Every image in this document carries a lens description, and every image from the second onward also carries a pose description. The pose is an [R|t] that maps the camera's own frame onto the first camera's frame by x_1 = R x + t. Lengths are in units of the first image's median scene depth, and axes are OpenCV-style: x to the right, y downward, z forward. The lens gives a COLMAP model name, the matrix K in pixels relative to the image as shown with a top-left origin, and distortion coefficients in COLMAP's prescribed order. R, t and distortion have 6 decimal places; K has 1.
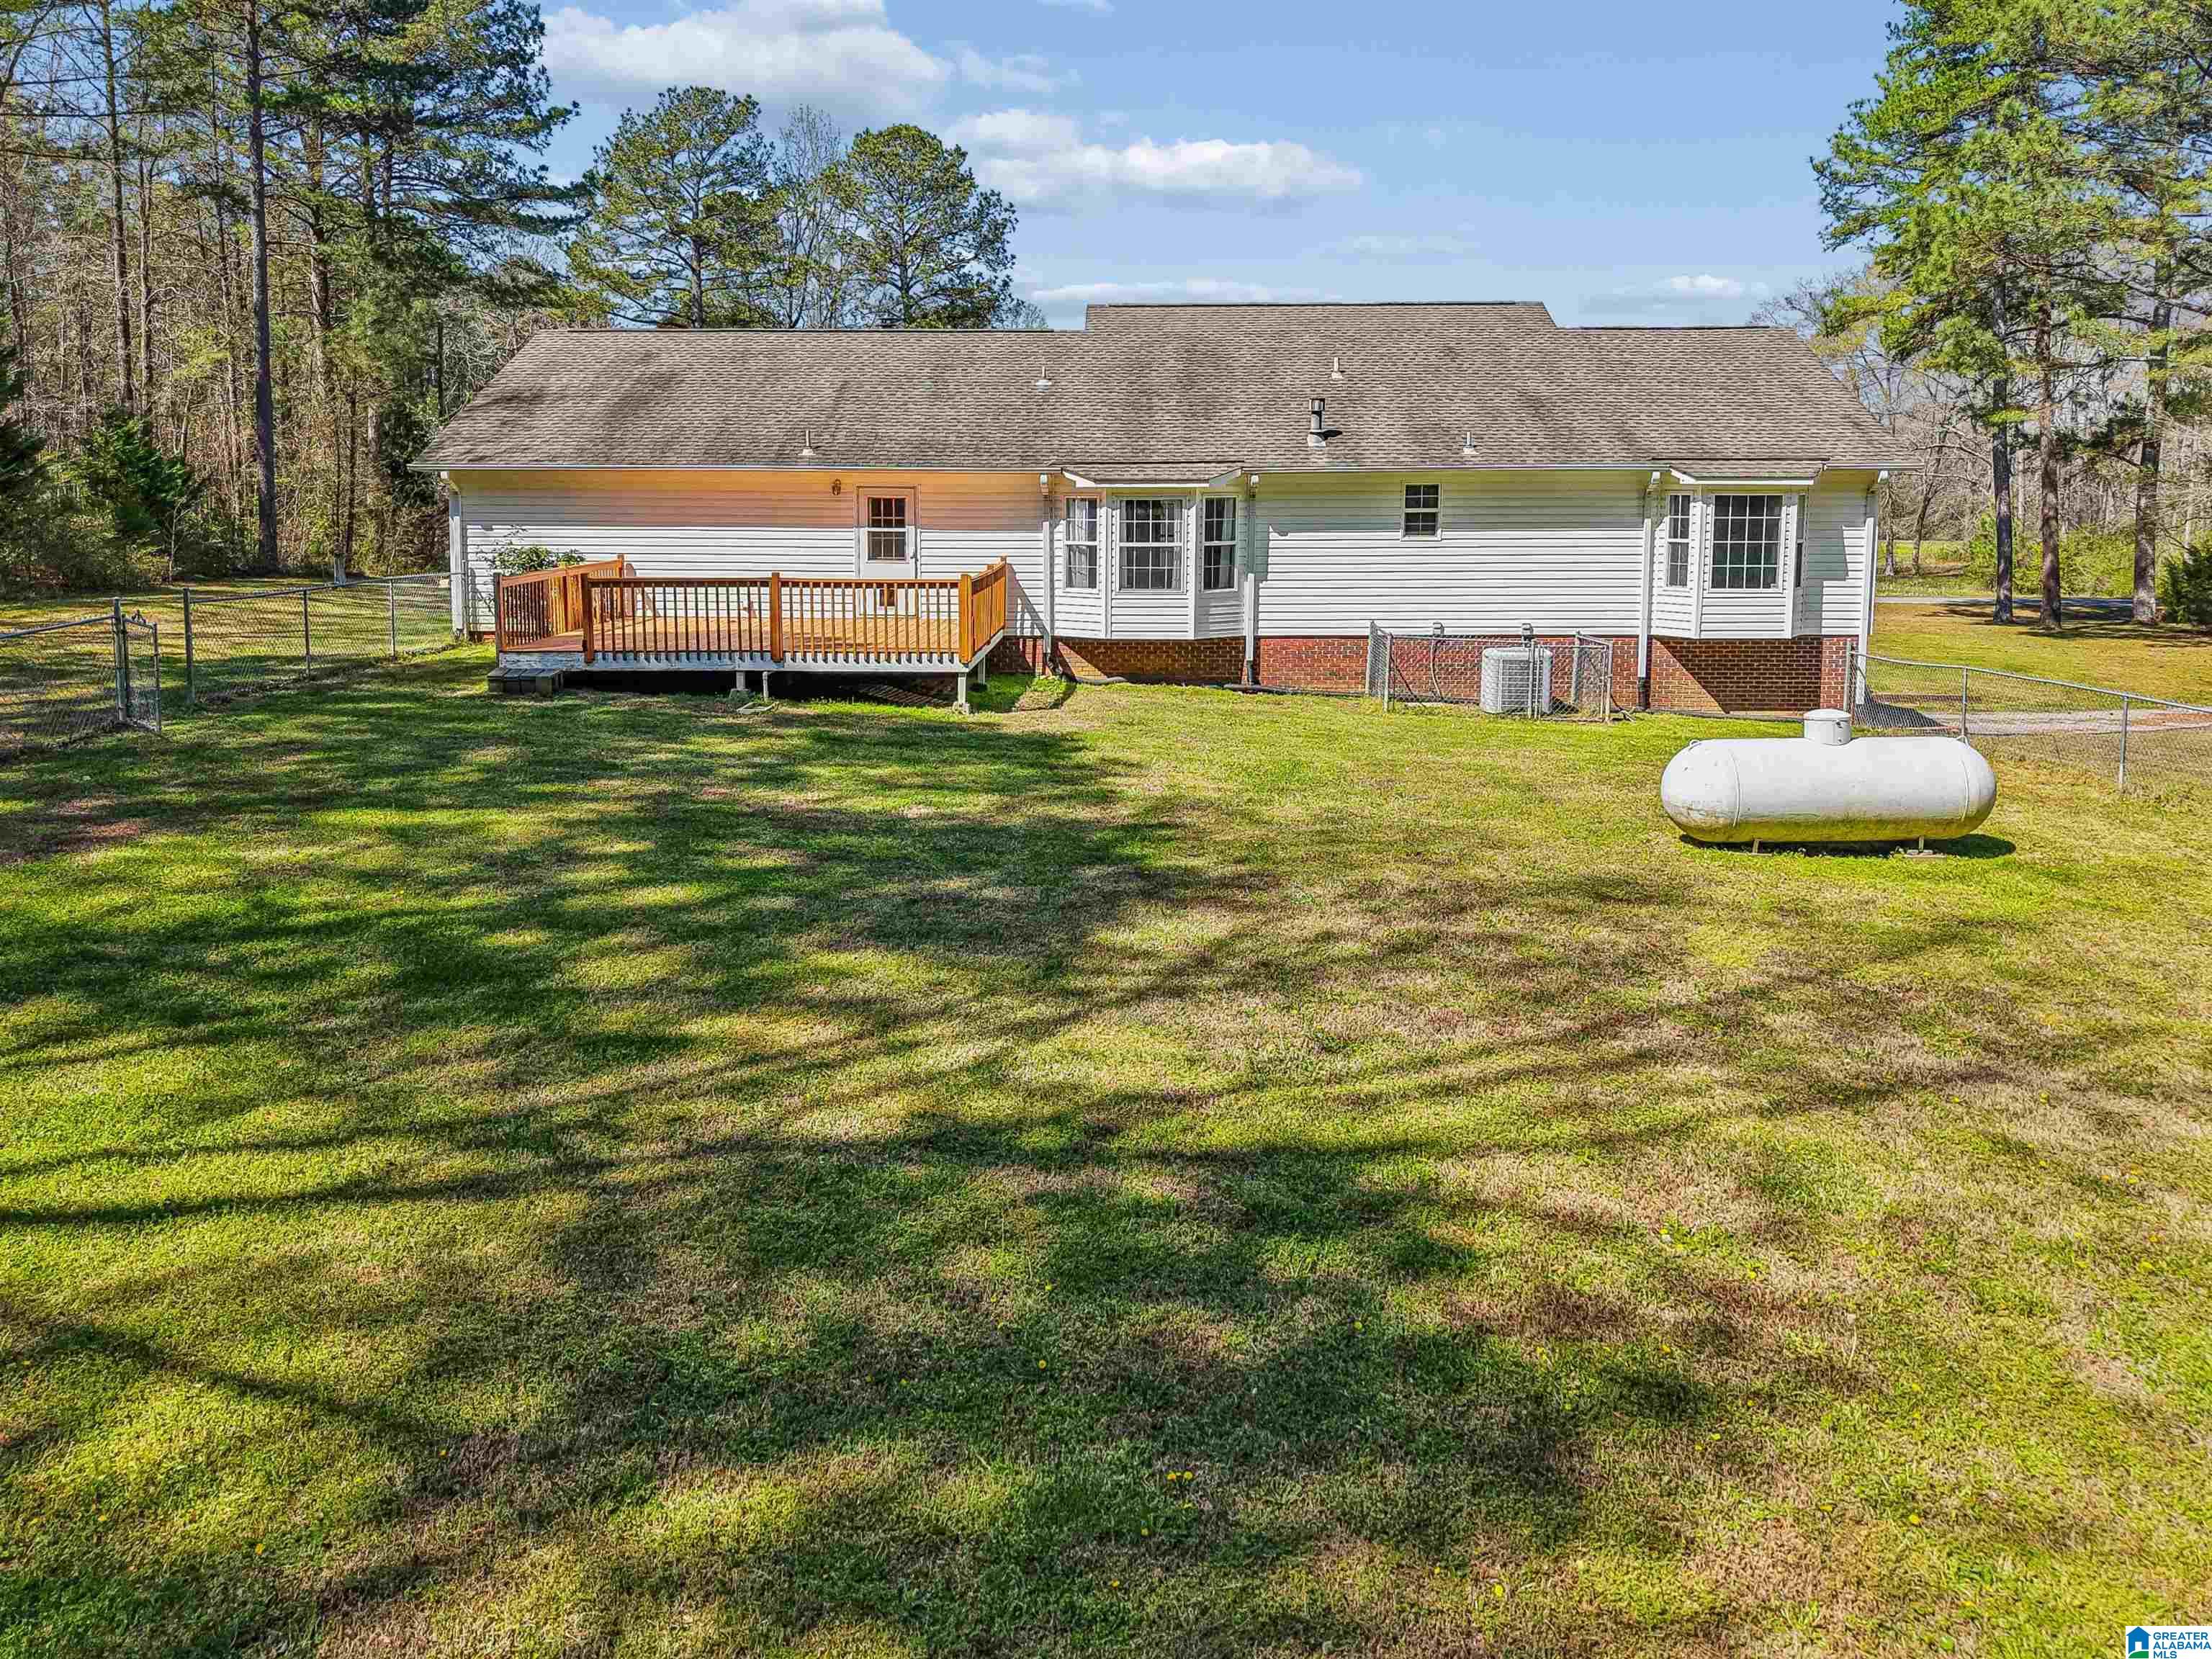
lens RADIAL K [[1558.6, 0, 1106.0], [0, 1558.6, 829.5], [0, 0, 1]] dist [0.004396, 0.000491]
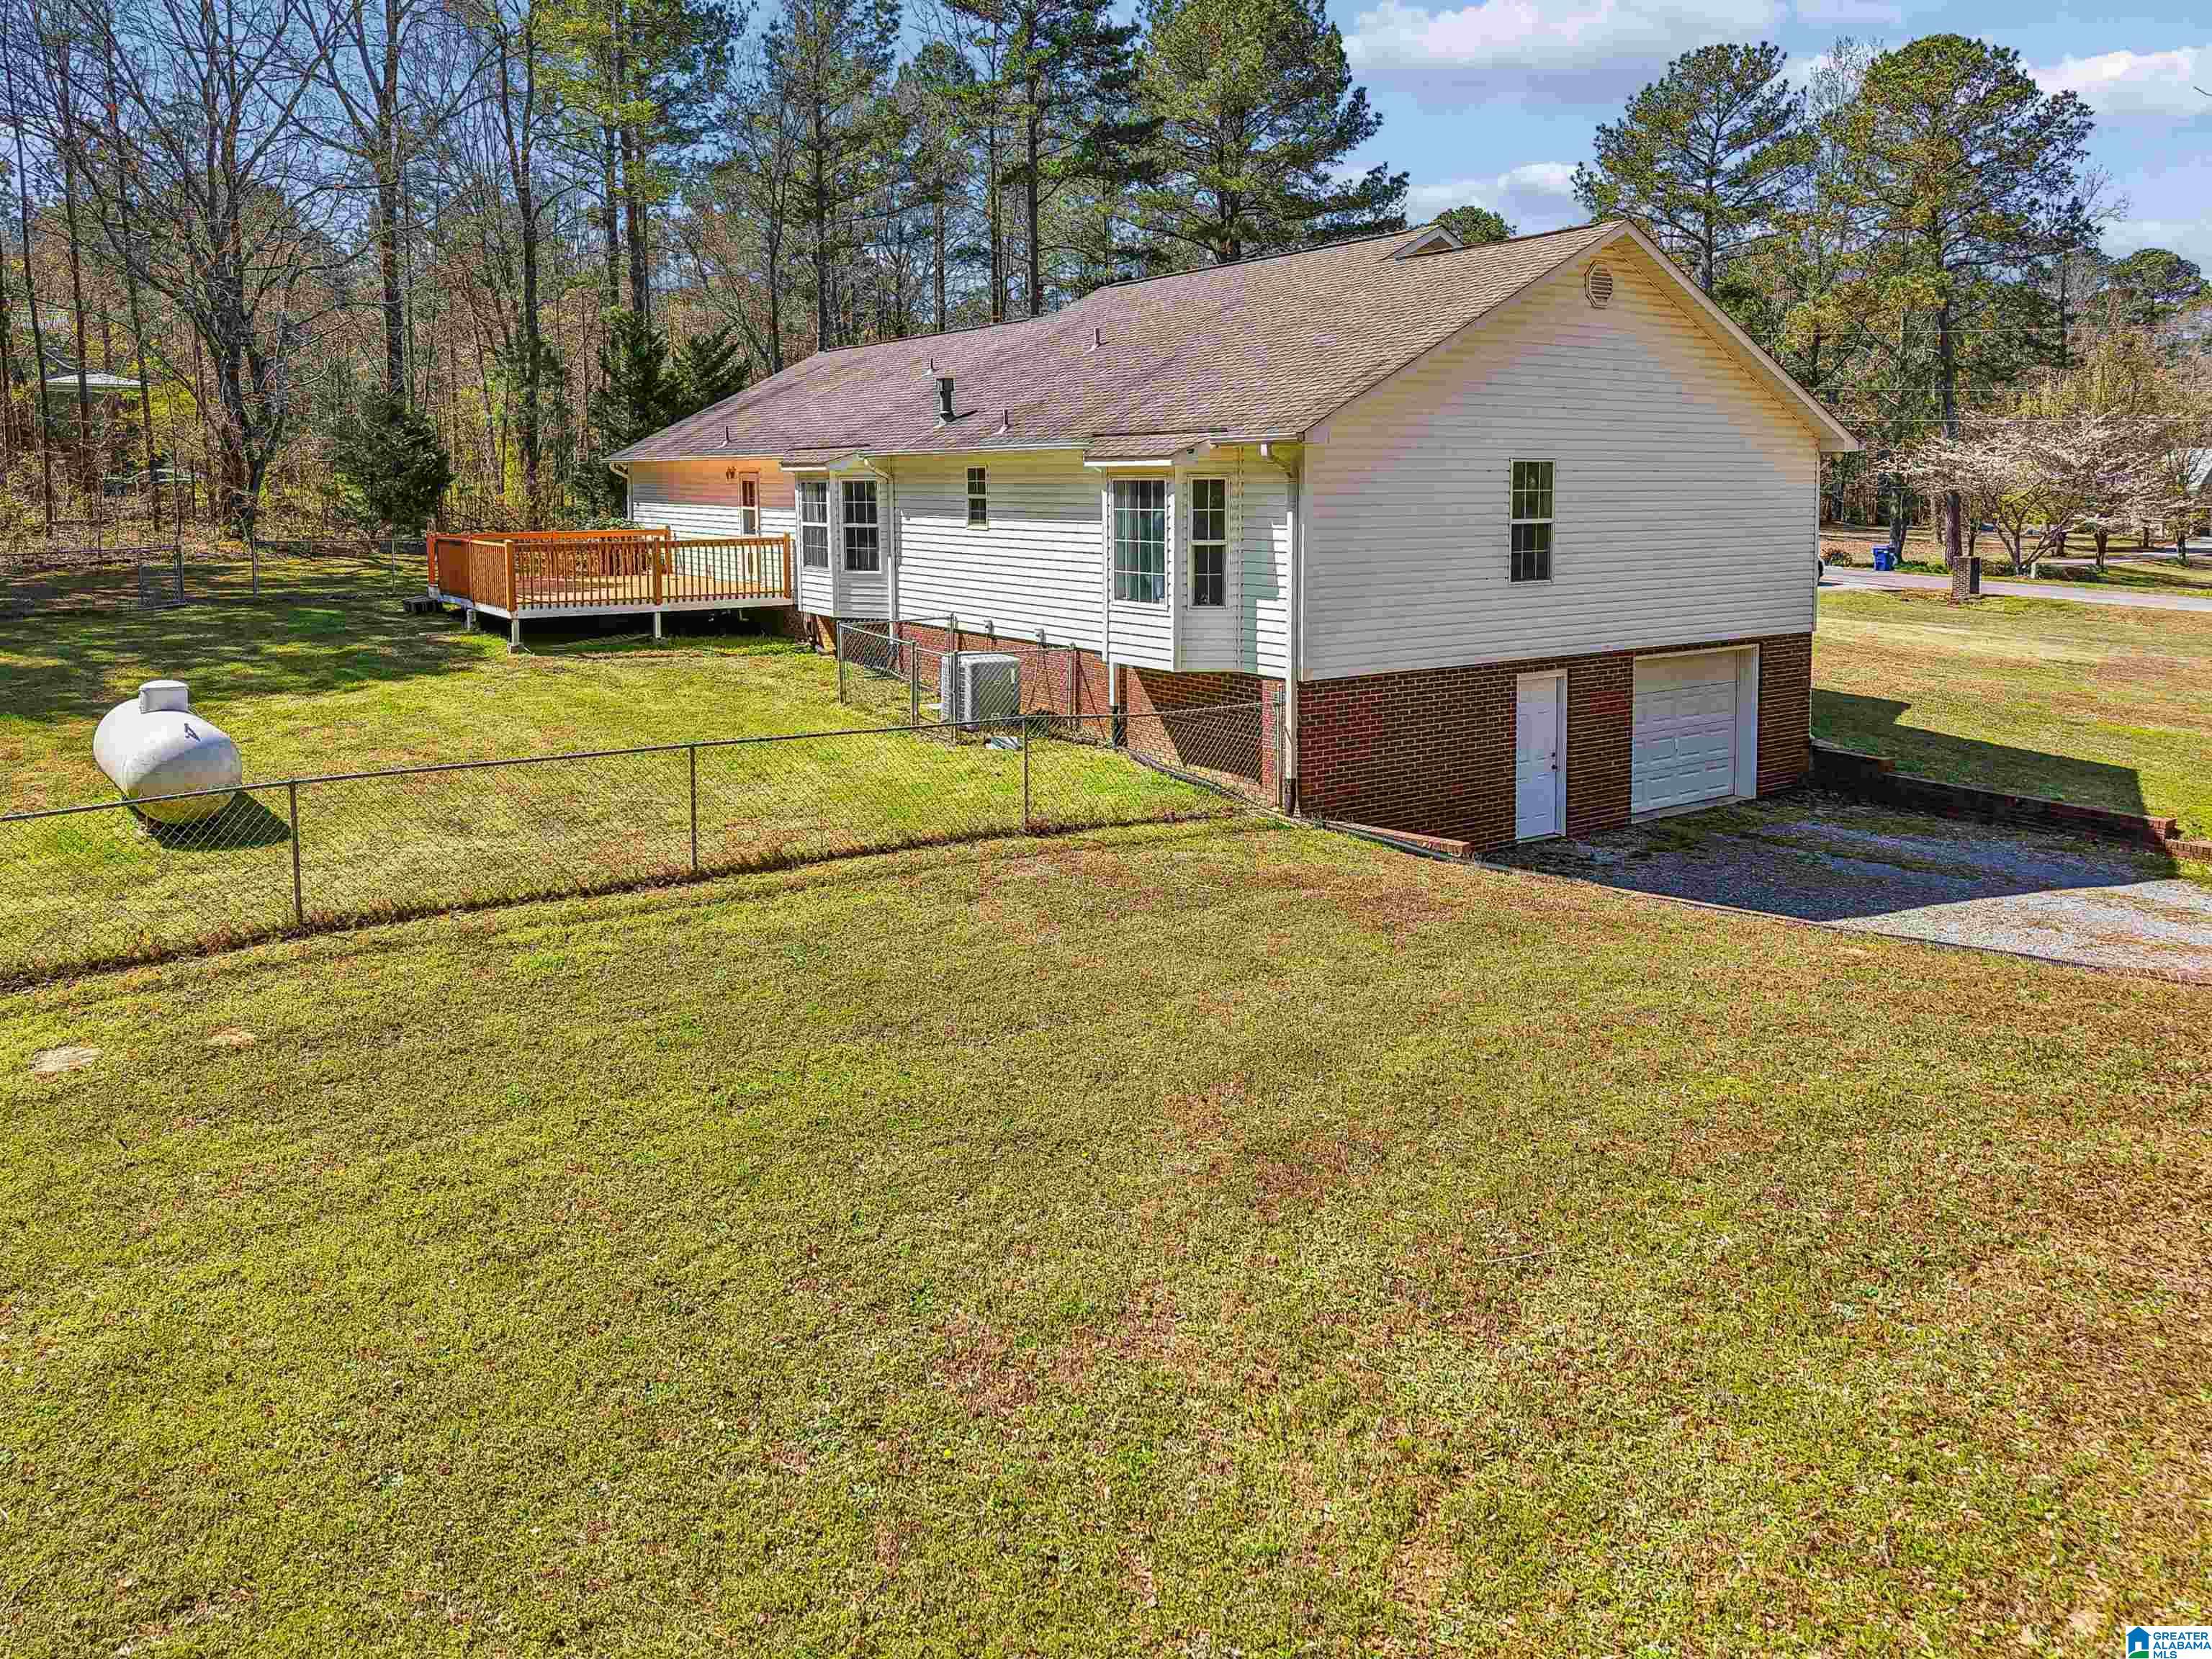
lens RADIAL K [[1558.6, 0, 1106.0], [0, 1558.6, 829.5], [0, 0, 1]] dist [0.004396, 0.000491]
pose [[0.579781, 0.180316, -0.794569, 1.010537], [-0.174121, 0.980096, 0.095367, -0.113314], [0.795950, 0.083059, 0.599637, 0.526818]]
